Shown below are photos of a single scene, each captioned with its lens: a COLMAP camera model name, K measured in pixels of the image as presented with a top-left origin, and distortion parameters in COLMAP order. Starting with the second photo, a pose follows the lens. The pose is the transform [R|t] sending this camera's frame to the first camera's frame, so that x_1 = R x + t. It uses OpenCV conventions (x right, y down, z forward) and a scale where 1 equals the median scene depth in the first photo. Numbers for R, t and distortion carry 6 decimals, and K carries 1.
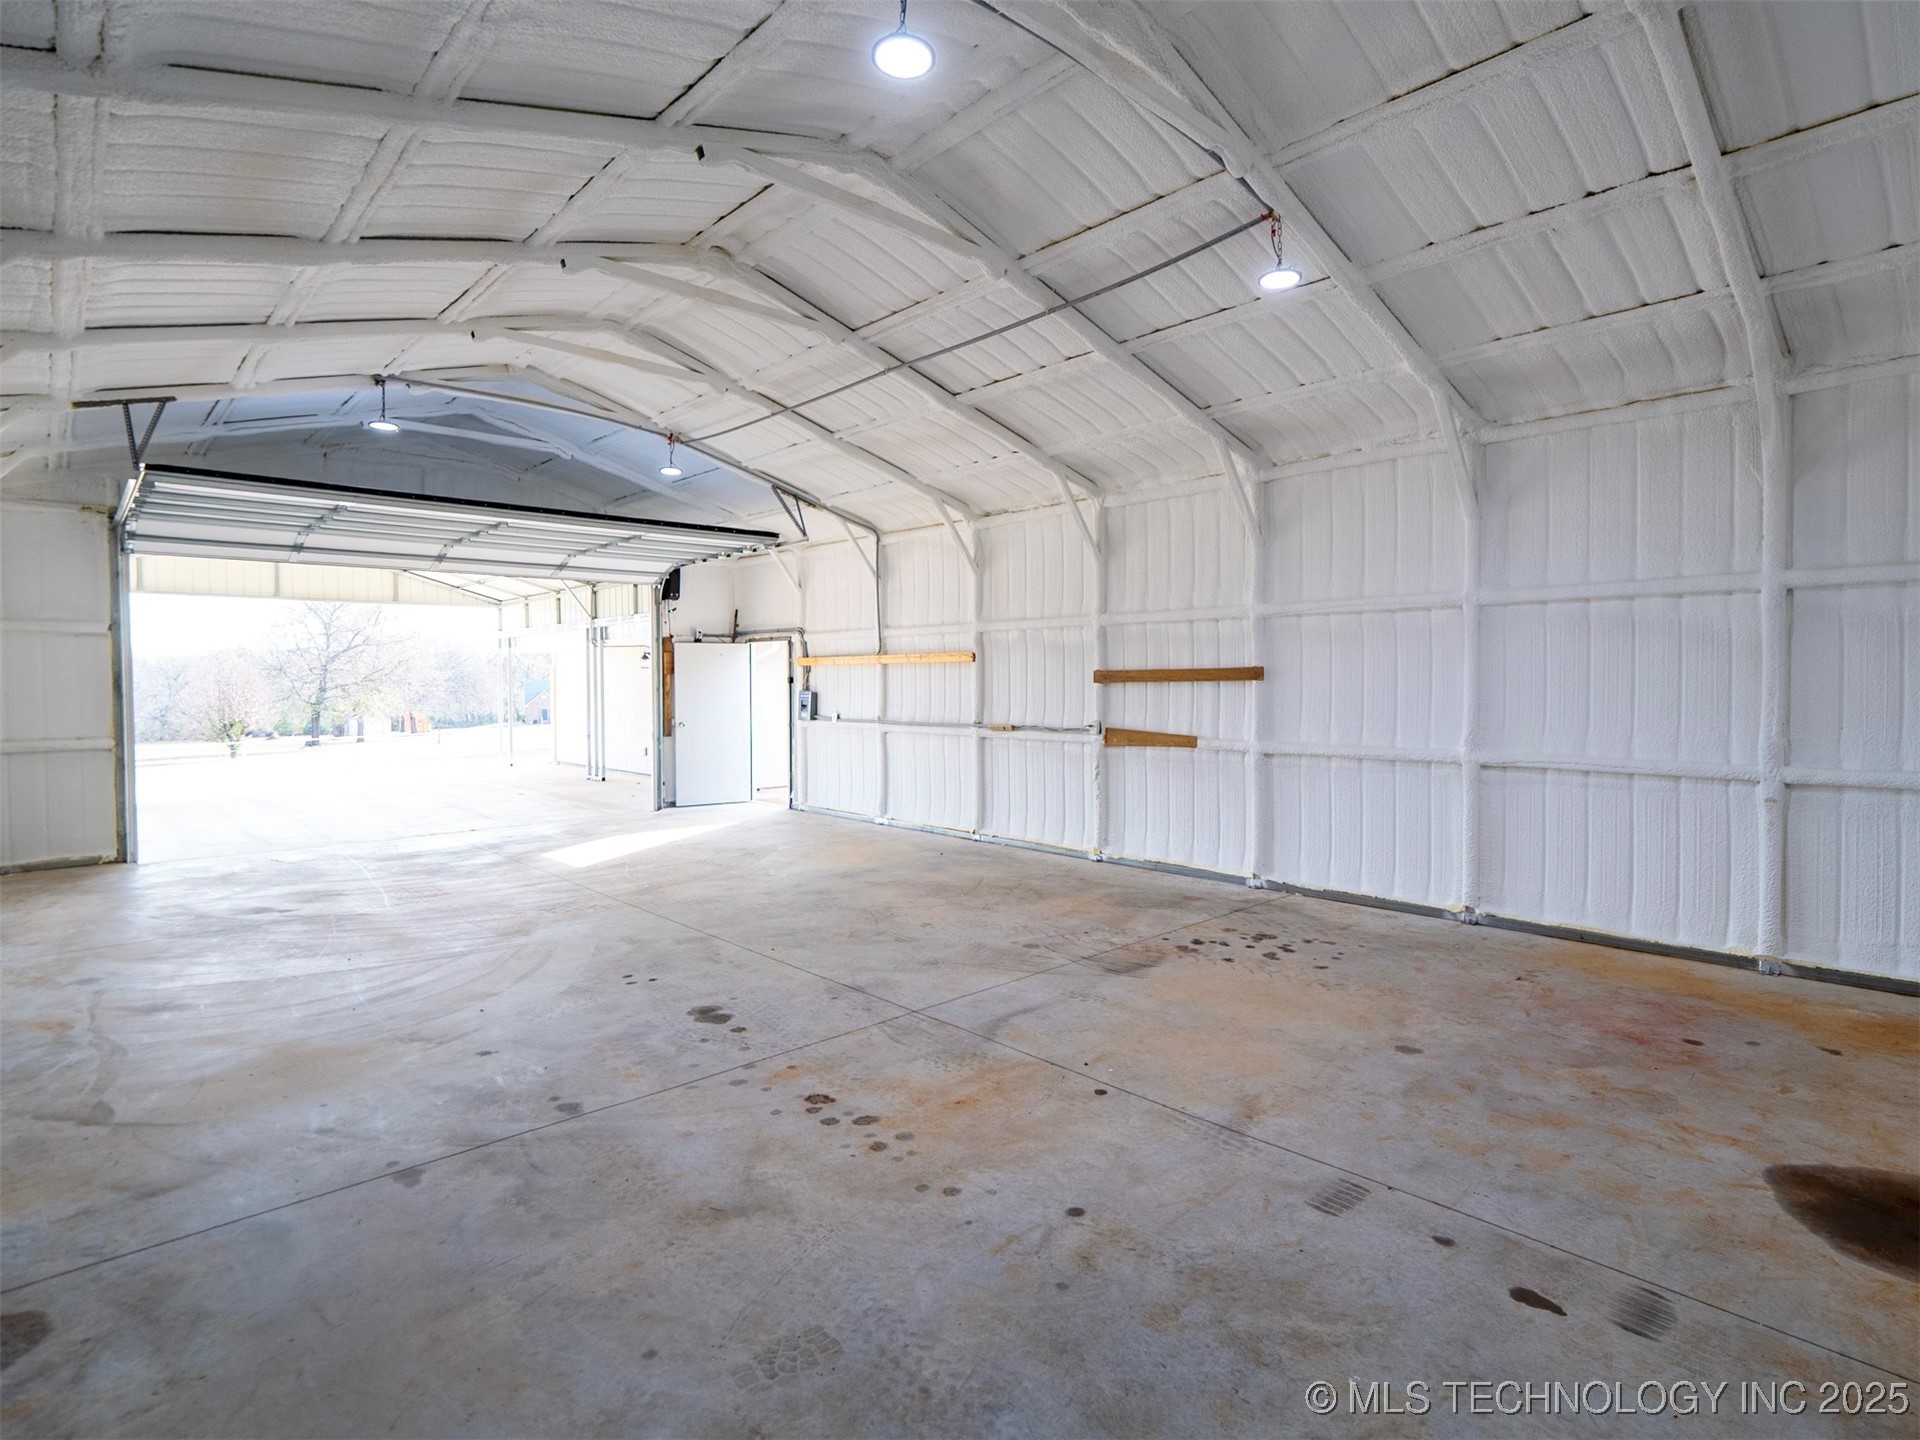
lens RADIAL K [[983.1, 0, 983.7], [0, 983.1, 707.7], [0, 0, 1]] dist [-0.001078, -0.001080]
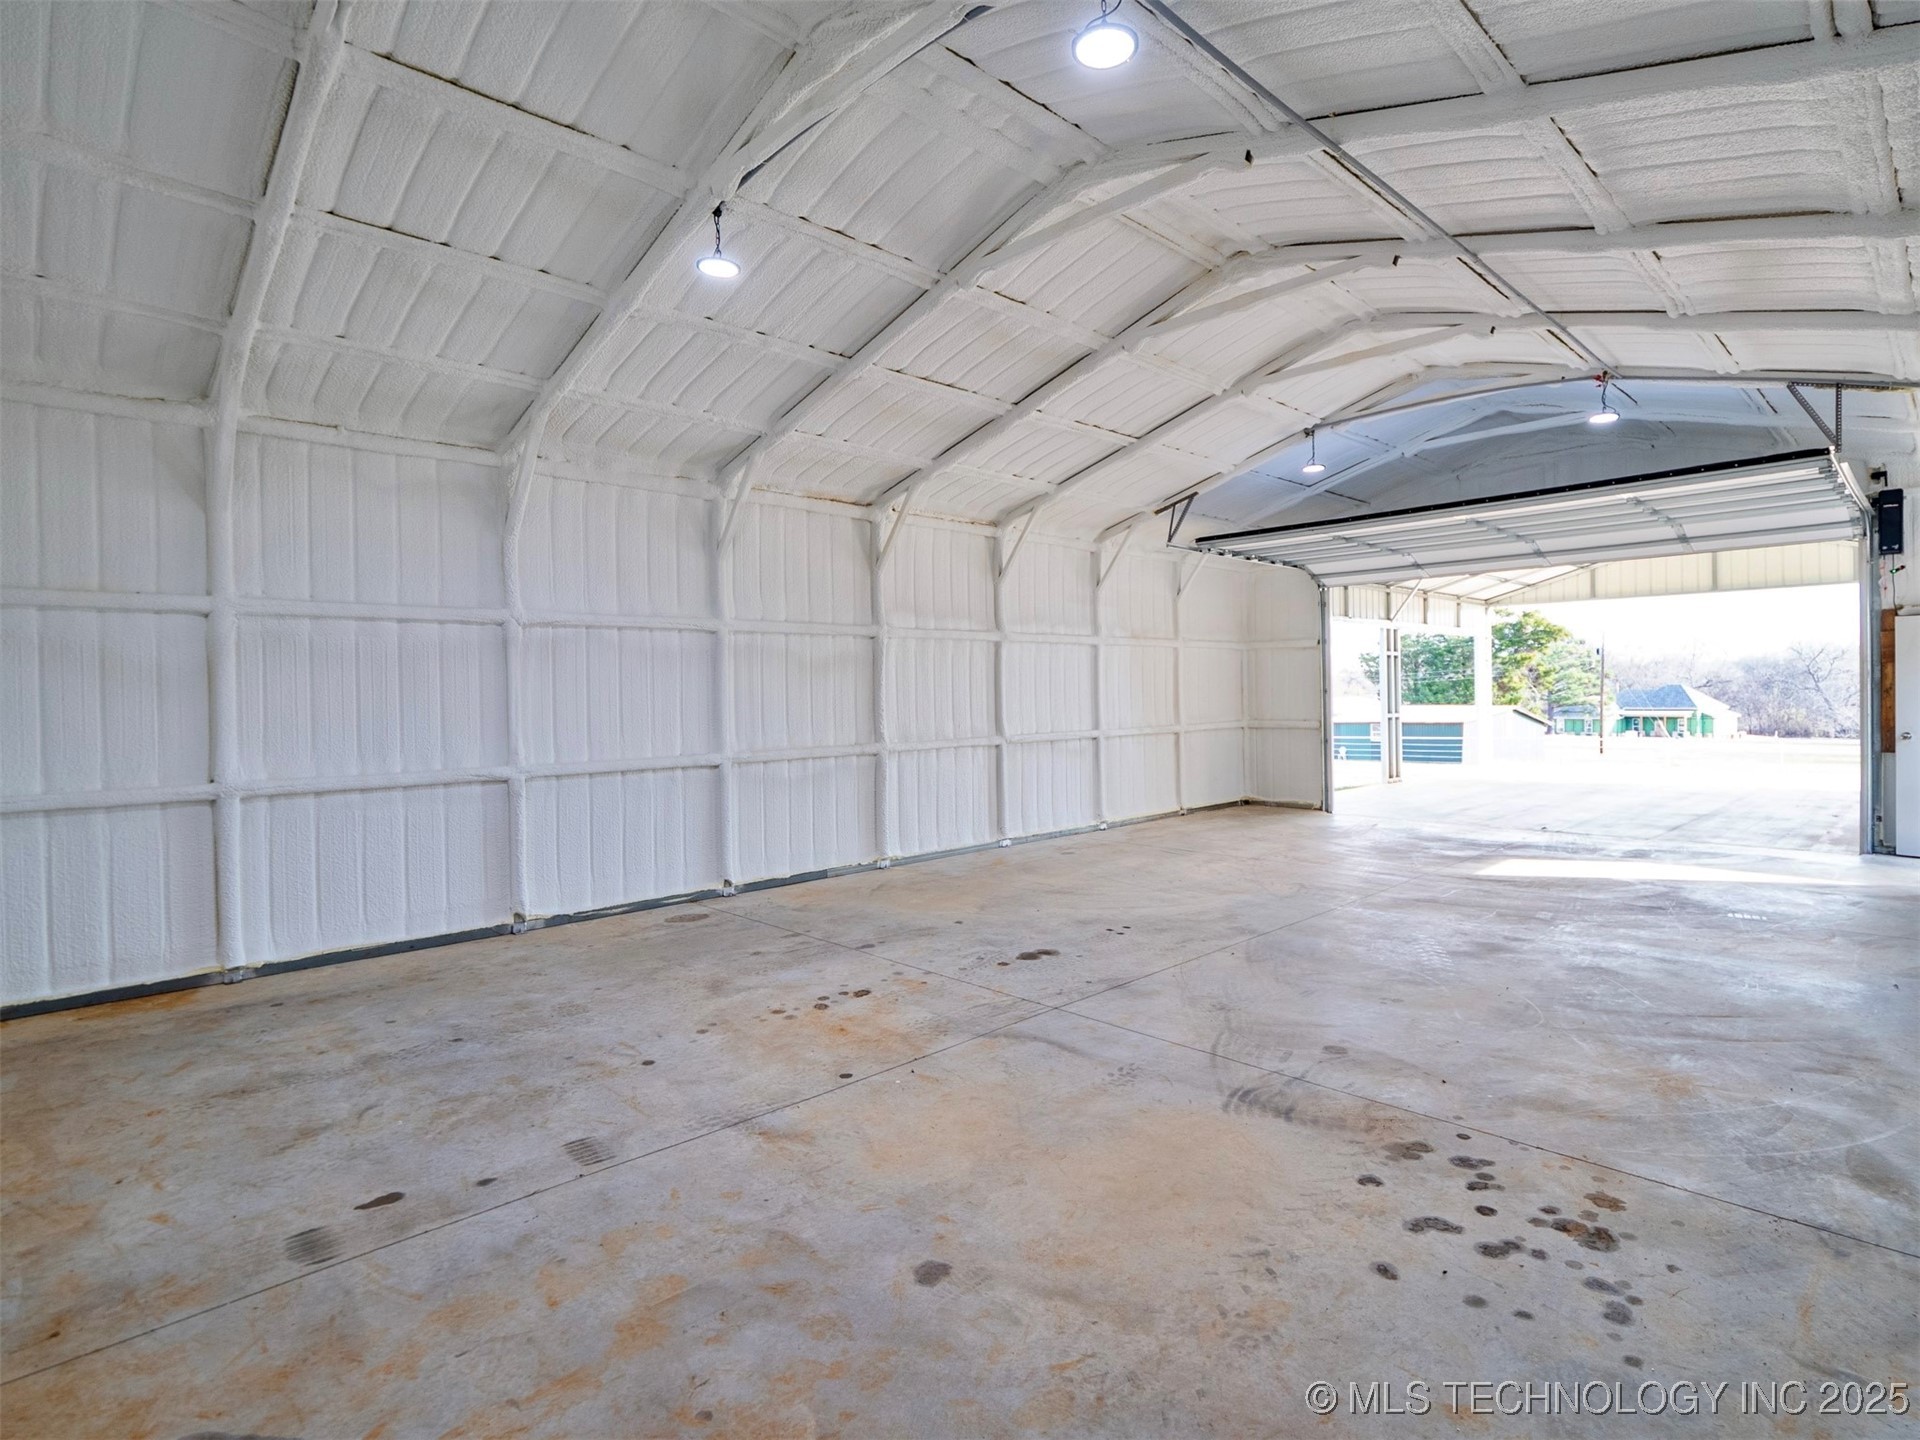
lens RADIAL K [[983.1, 0, 983.7], [0, 983.1, 707.7], [0, 0, 1]] dist [-0.001078, -0.001080]
pose [[0.009003, 0.022953, -0.999696, 1.056515], [-0.014211, 0.999639, 0.022823, -0.025331], [0.999858, 0.014001, 0.009326, 1.030984]]
